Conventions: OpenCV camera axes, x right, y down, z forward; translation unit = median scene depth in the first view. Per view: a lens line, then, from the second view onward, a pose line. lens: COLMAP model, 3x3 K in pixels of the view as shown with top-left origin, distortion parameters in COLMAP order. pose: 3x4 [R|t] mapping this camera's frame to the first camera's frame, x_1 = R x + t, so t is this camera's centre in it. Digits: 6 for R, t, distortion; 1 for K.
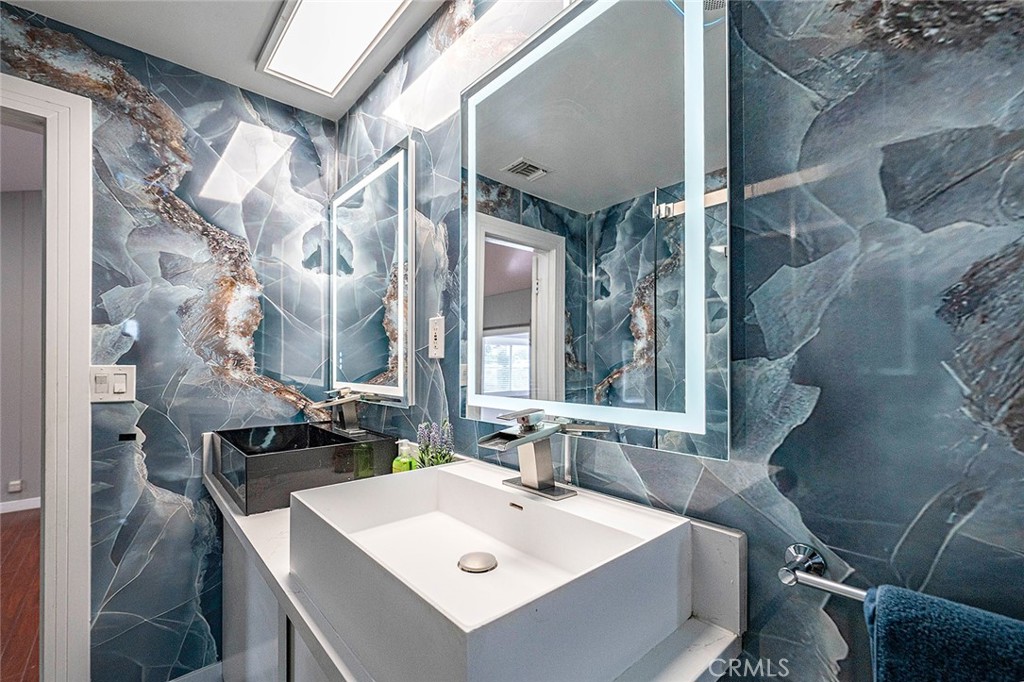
lens RADIAL K [[434.6, 0, 502.4], [0, 434.6, 357.6], [0, 0, 1]] dist [0.000908, 0.000081]
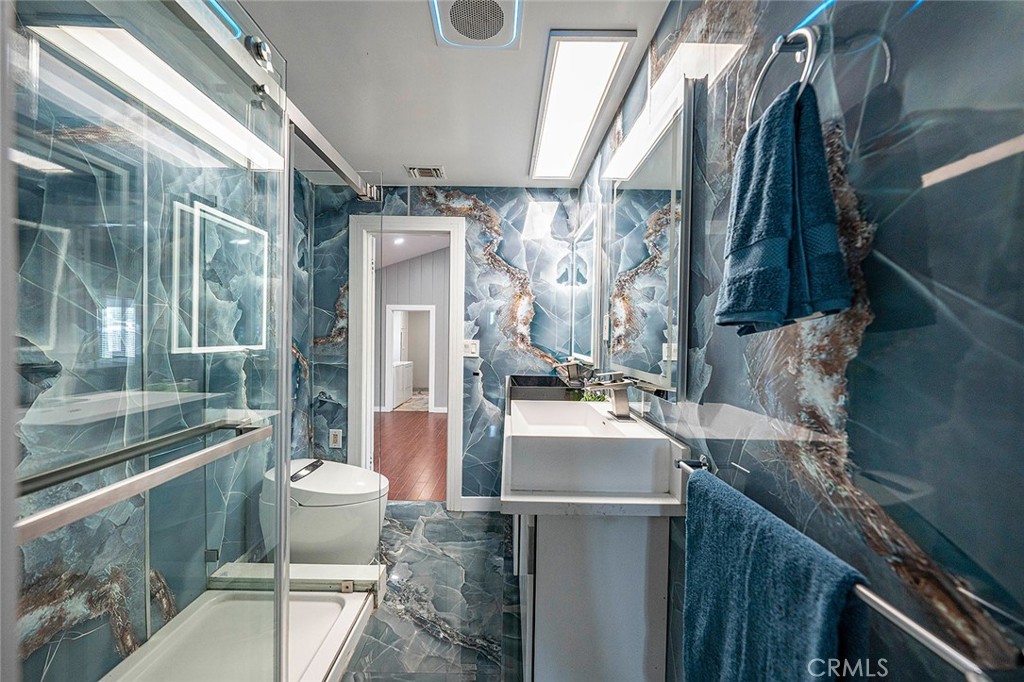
lens RADIAL K [[376.3, 0, 507.1], [0, 376.3, 339.8], [0, 0, 1]] dist [-0.002514, -0.000381]
pose [[0.754261, 0.022365, -0.656194, 0.415521], [-0.010652, 0.999705, 0.021829, -0.022770], [0.656489, -0.009475, 0.754276, -0.256453]]
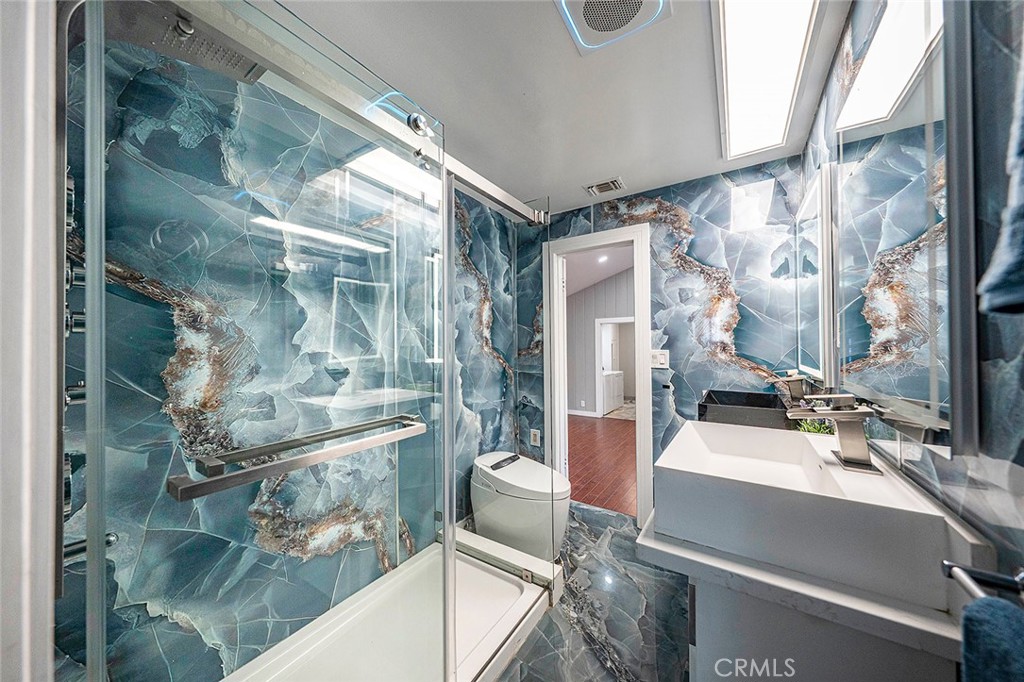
lens RADIAL K [[345.4, 0, 507.9], [0, 345.4, 340.5], [0, 0, 1]] dist [-0.000884, -0.000698]
pose [[0.260086, -0.013433, -0.965492, 0.425455], [0.016719, 0.999816, -0.009406, -0.020564], [0.965441, -0.013696, 0.260263, -0.082225]]
